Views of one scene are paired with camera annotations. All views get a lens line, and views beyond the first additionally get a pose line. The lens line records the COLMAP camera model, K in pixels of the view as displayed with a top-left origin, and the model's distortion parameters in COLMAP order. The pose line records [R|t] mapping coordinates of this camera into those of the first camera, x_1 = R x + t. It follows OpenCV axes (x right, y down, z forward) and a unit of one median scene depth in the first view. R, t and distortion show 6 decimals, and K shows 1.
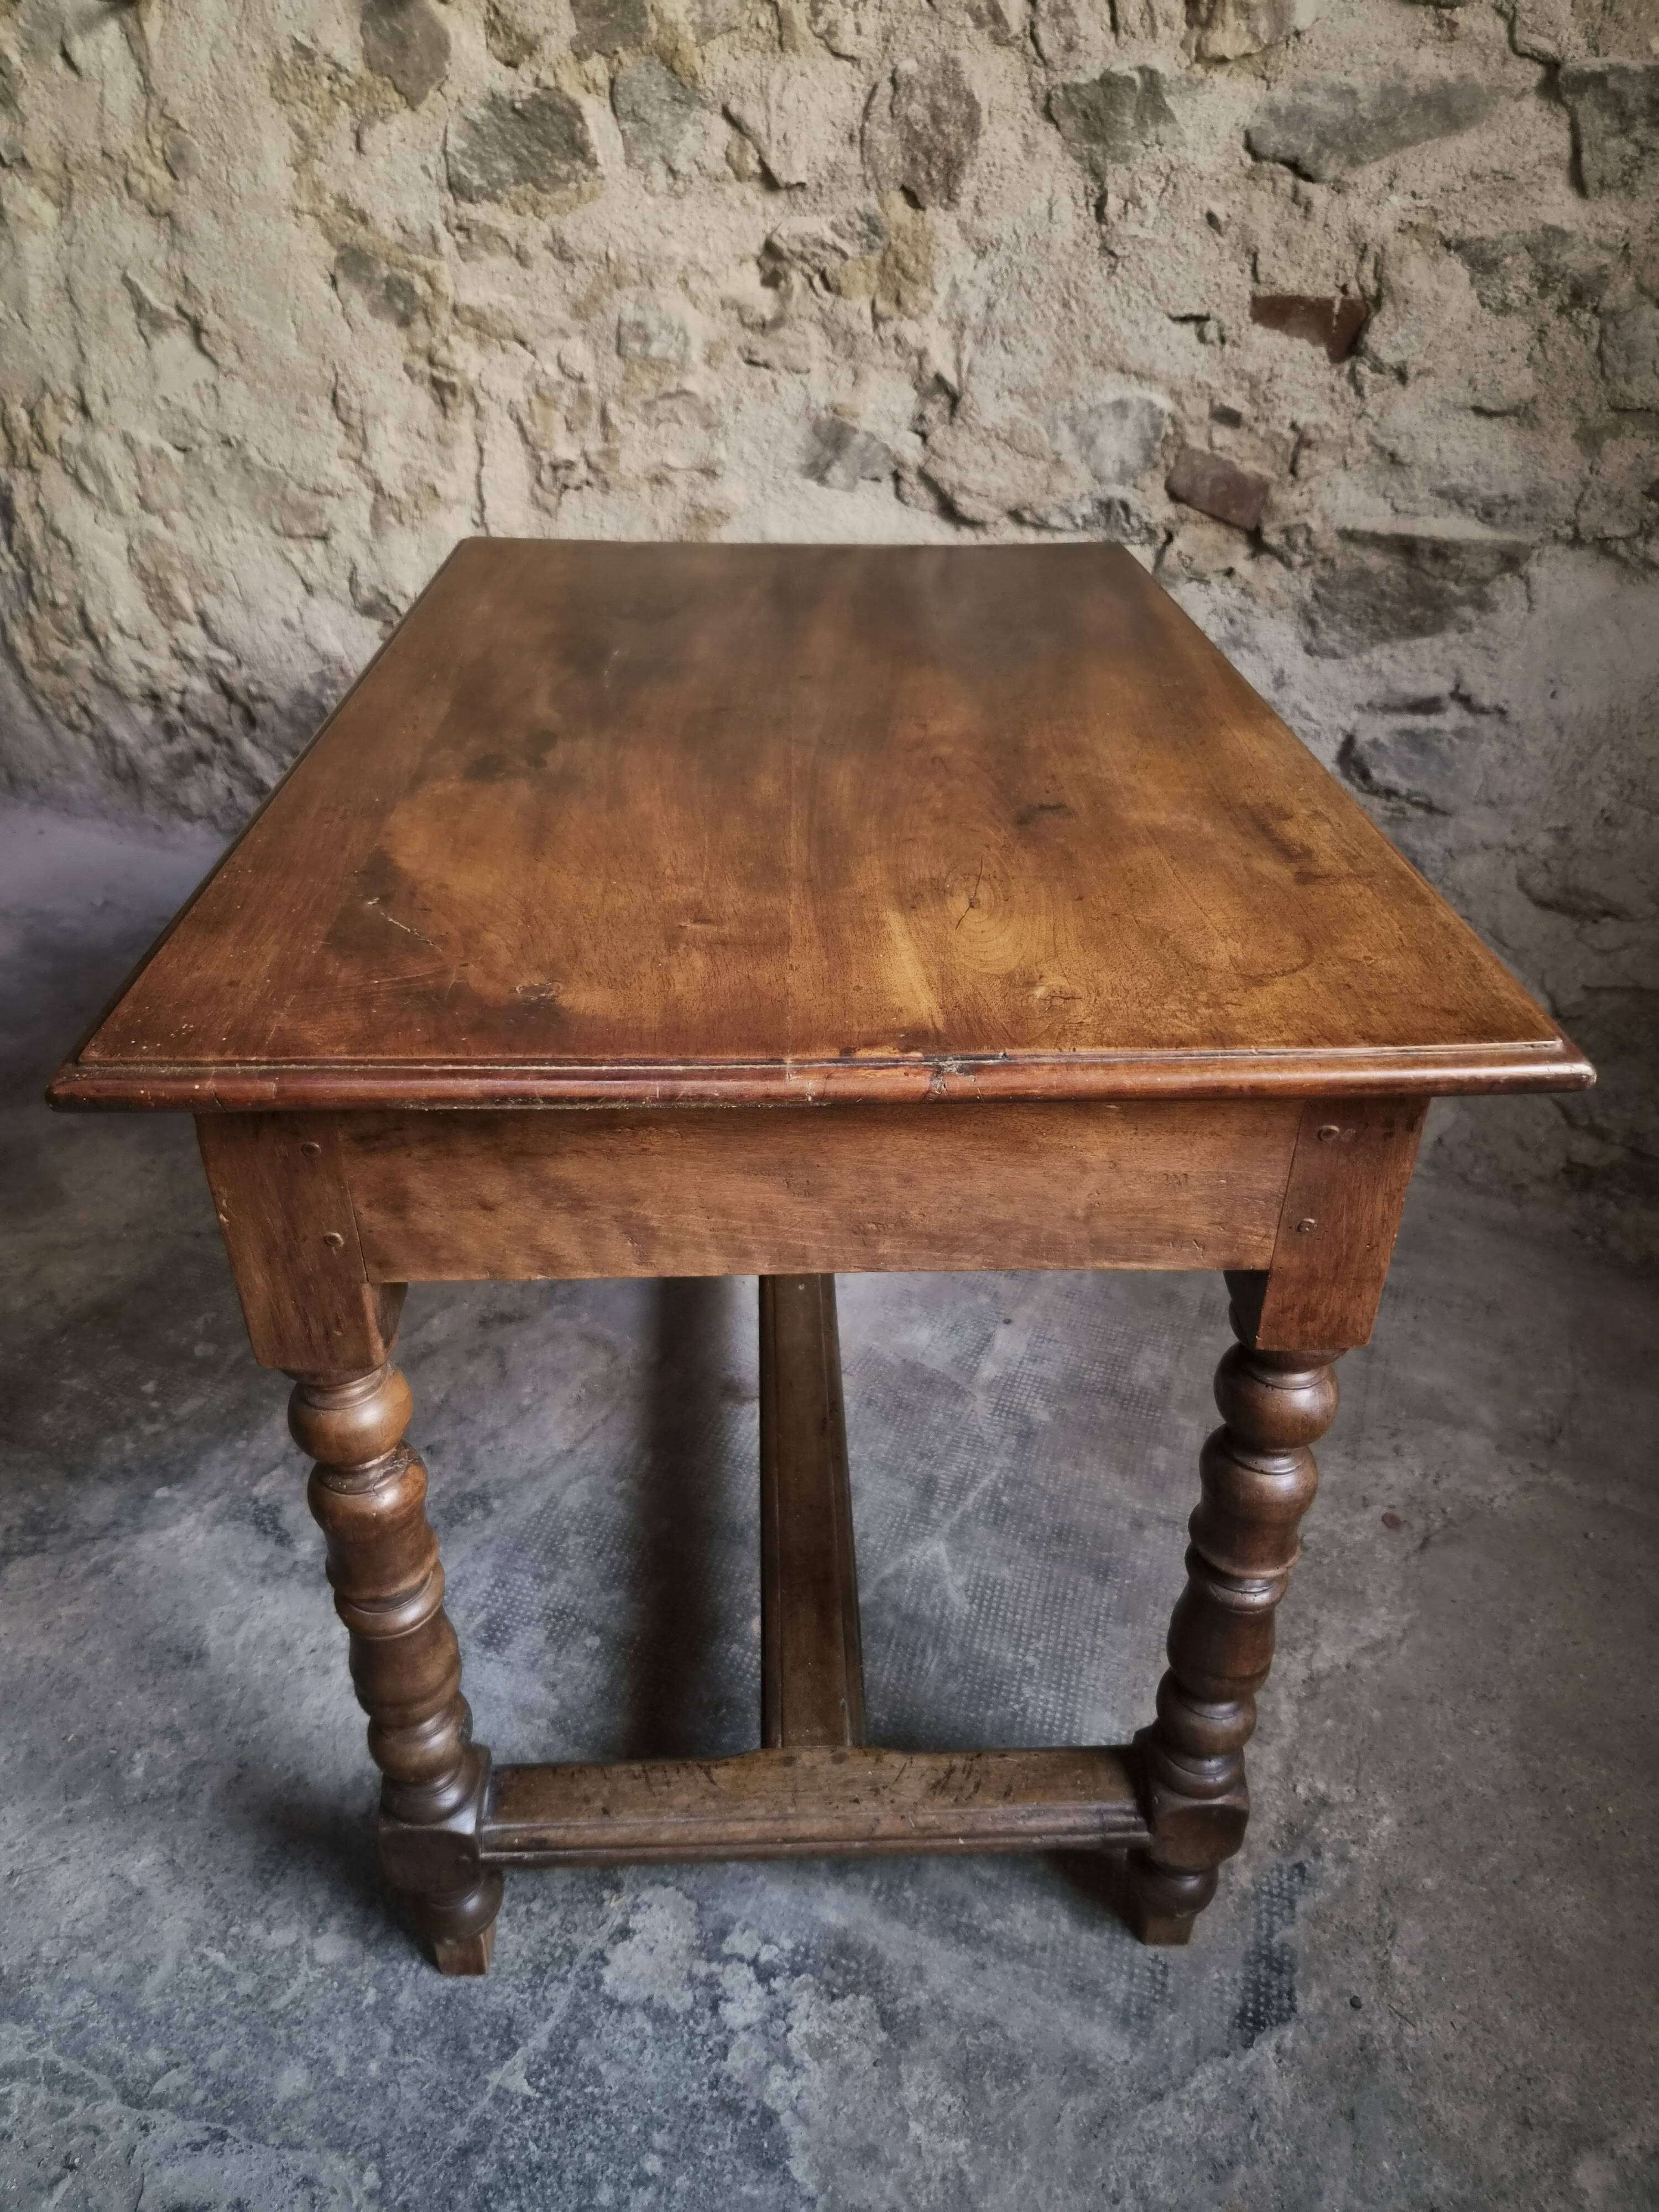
lens RADIAL K [[1490.0, 0, 825.3], [0, 1490.0, 1100.6], [0, 0, 1]] dist [0.054333, -0.042723]
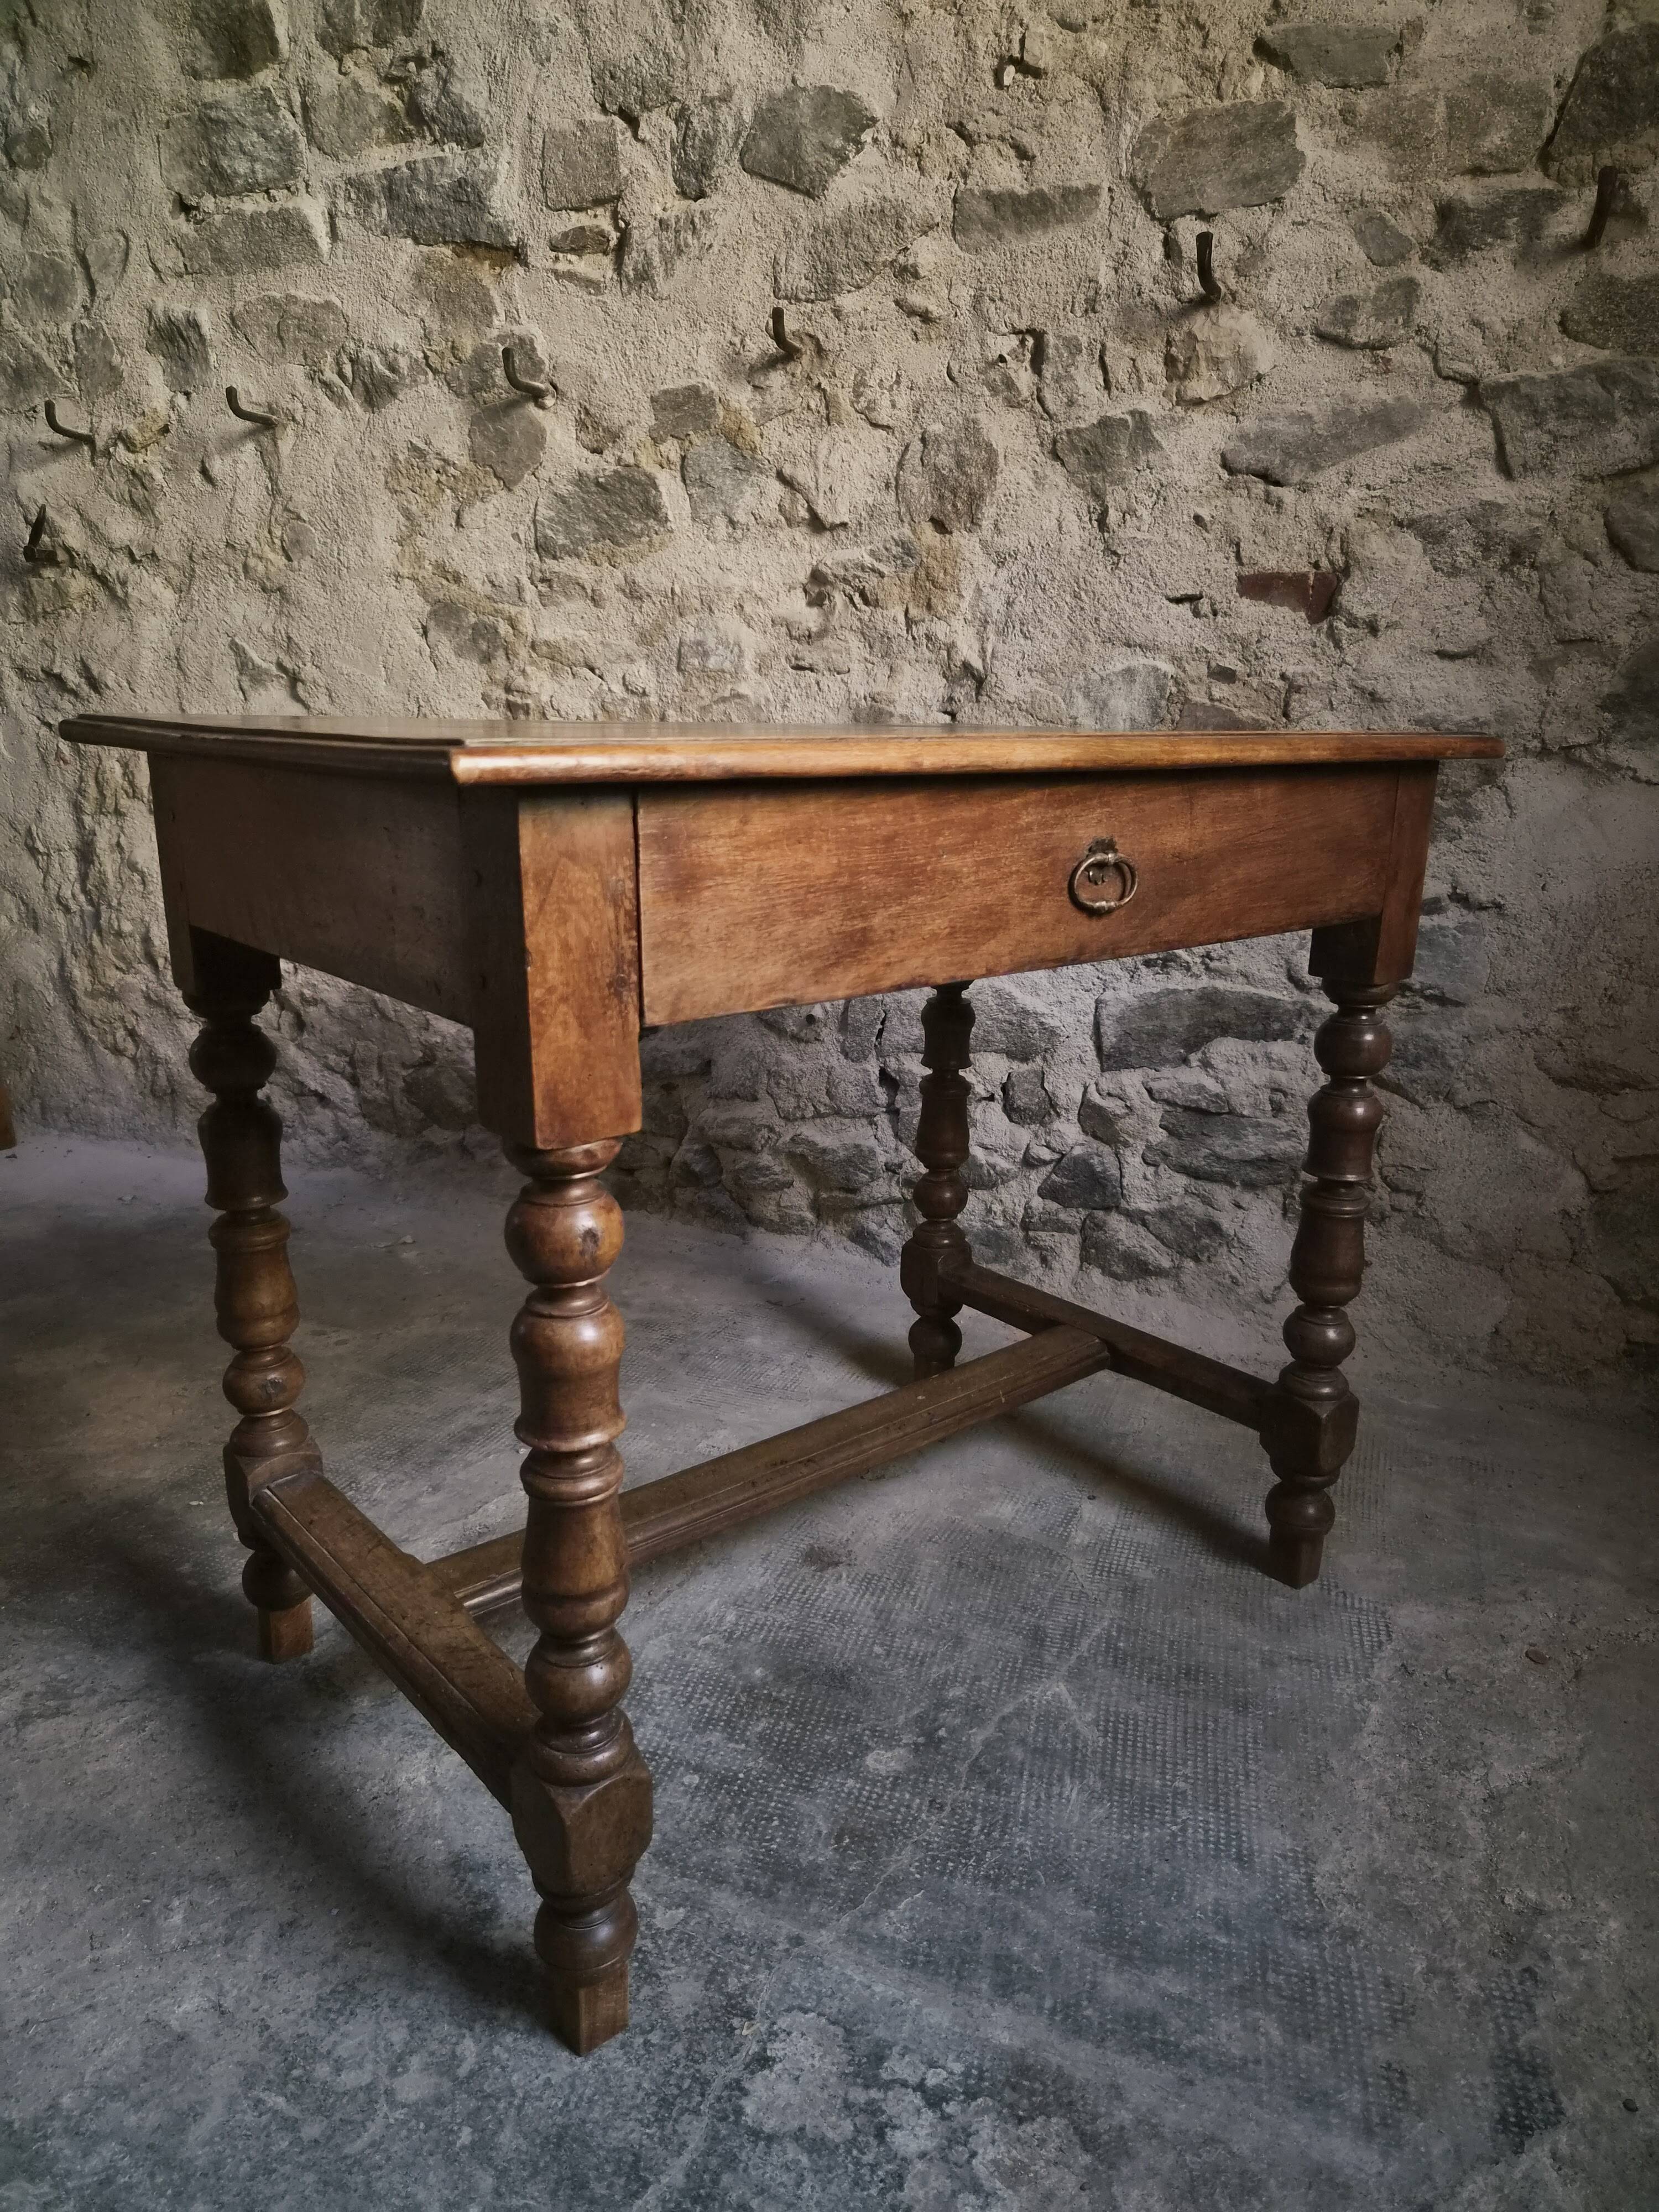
lens RADIAL K [[1475.0, 0, 828.5], [0, 1475.0, 1109.0], [0, 0, 1]] dist [0.070145, -0.054987]
pose [[0.999192, -0.010823, 0.038714, -0.080915], [0.022159, 0.951829, -0.305829, 0.198853], [-0.033539, 0.306439, 0.951299, 0.023285]]
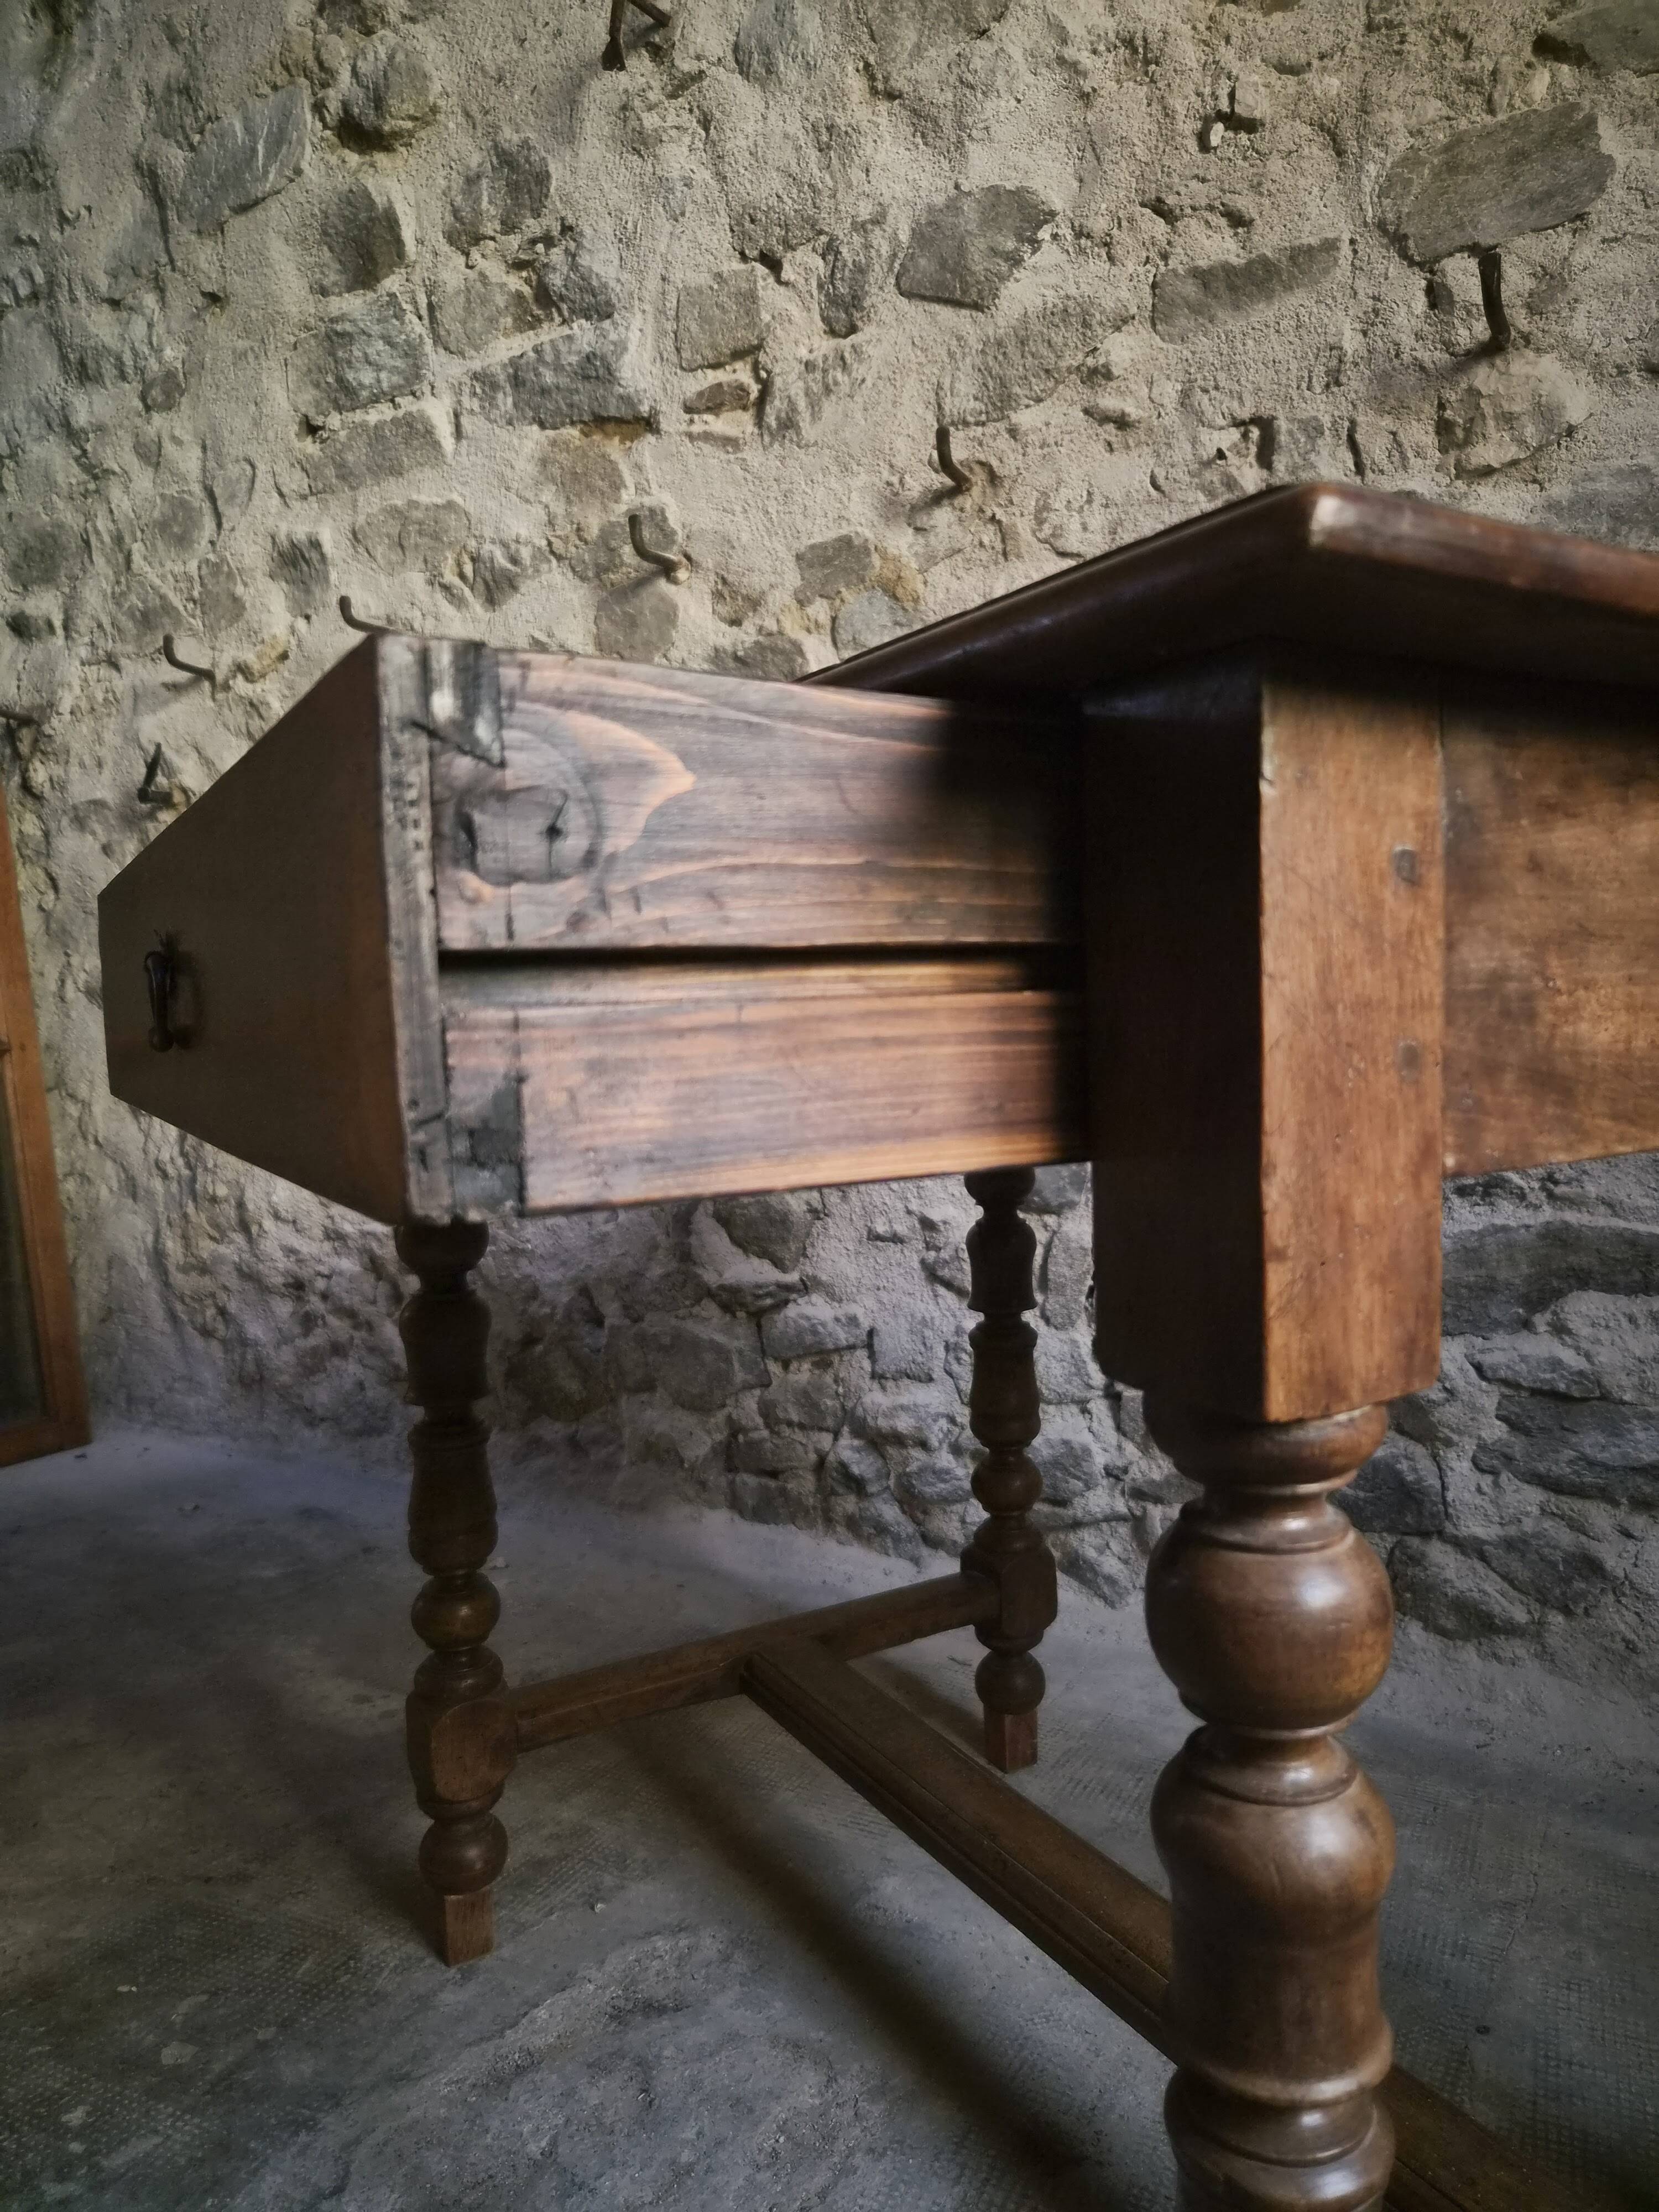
lens RADIAL K [[1488.5, 0, 838.0], [0, 1488.5, 1126.3], [0, 0, 1]] dist [0.059535, -0.047040]
pose [[0.997191, -0.029854, -0.068695, -0.082668], [-0.005787, 0.883689, -0.468039, 0.114386], [0.074678, 0.467121, 0.881034, 0.279108]]
